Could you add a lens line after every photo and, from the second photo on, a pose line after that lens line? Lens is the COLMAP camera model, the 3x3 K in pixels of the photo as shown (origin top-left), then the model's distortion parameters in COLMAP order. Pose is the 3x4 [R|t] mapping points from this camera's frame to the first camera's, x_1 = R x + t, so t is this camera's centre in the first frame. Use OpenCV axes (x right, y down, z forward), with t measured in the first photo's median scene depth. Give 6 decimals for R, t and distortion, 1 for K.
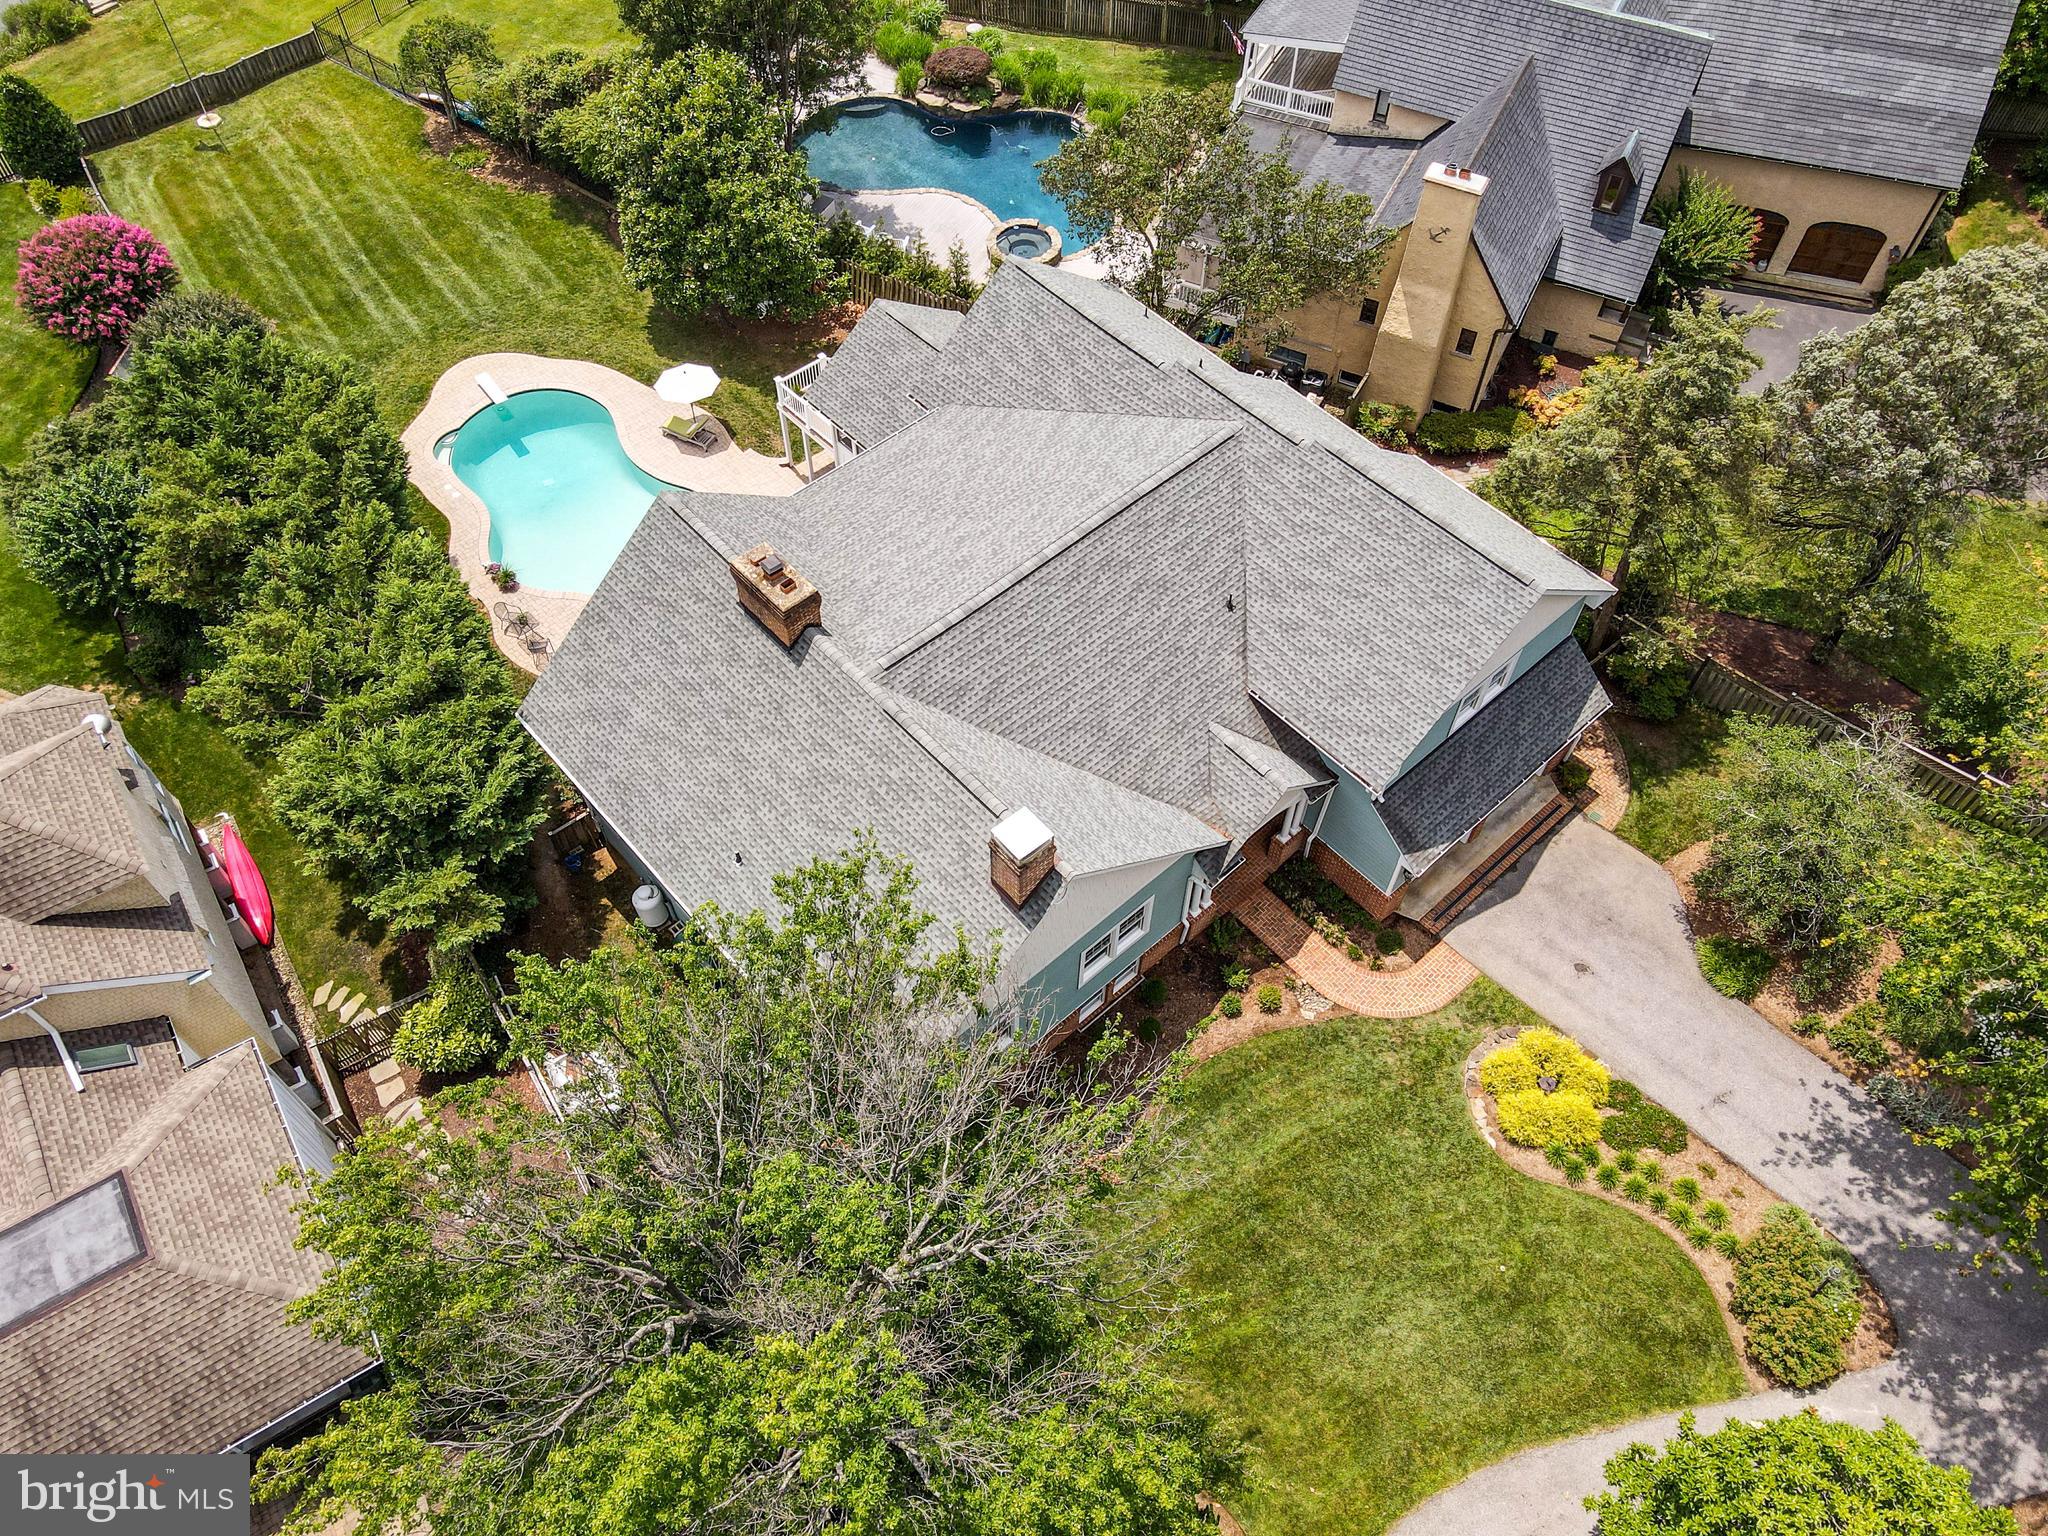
lens RADIAL K [[1505.4, 0, 1015.1], [0, 1505.4, 772.3], [0, 0, 1]] dist [0.007577, 0.002591]
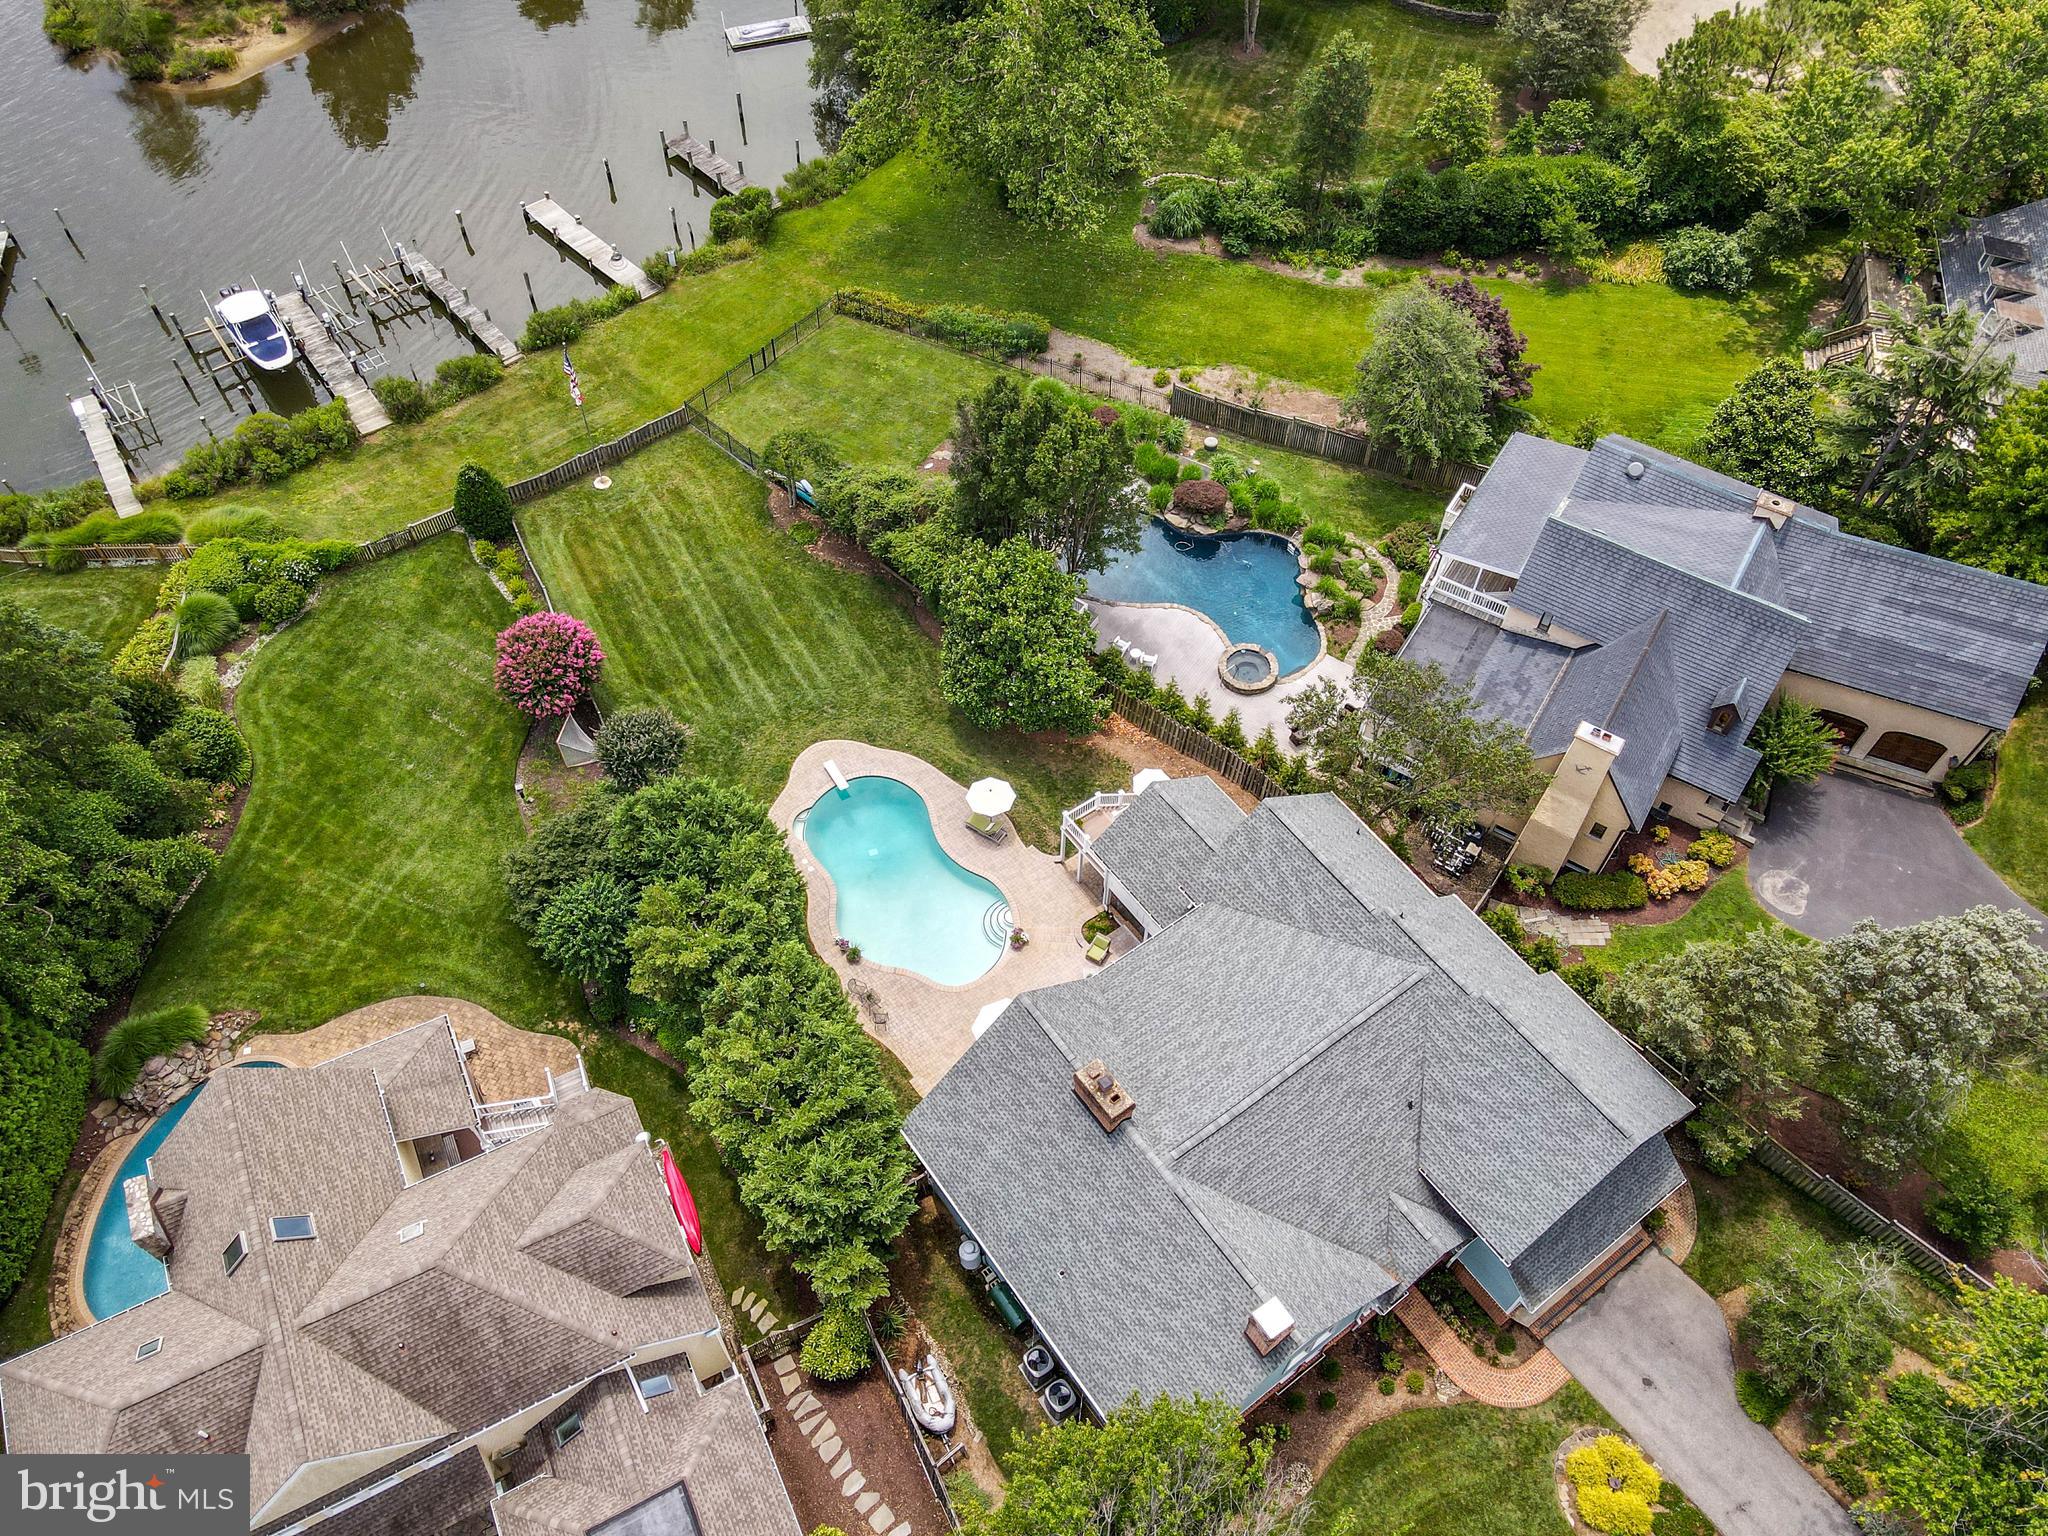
lens RADIAL K [[1505.5, 0, 1016.0], [0, 1505.5, 773.4], [0, 0, 1]] dist [-0.022030, 0.067241]
pose [[0.994337, 0.085533, -0.063072, -0.122044], [-0.086799, 0.996070, -0.017609, -0.273175], [0.061318, 0.022984, 0.997854, -0.323782]]
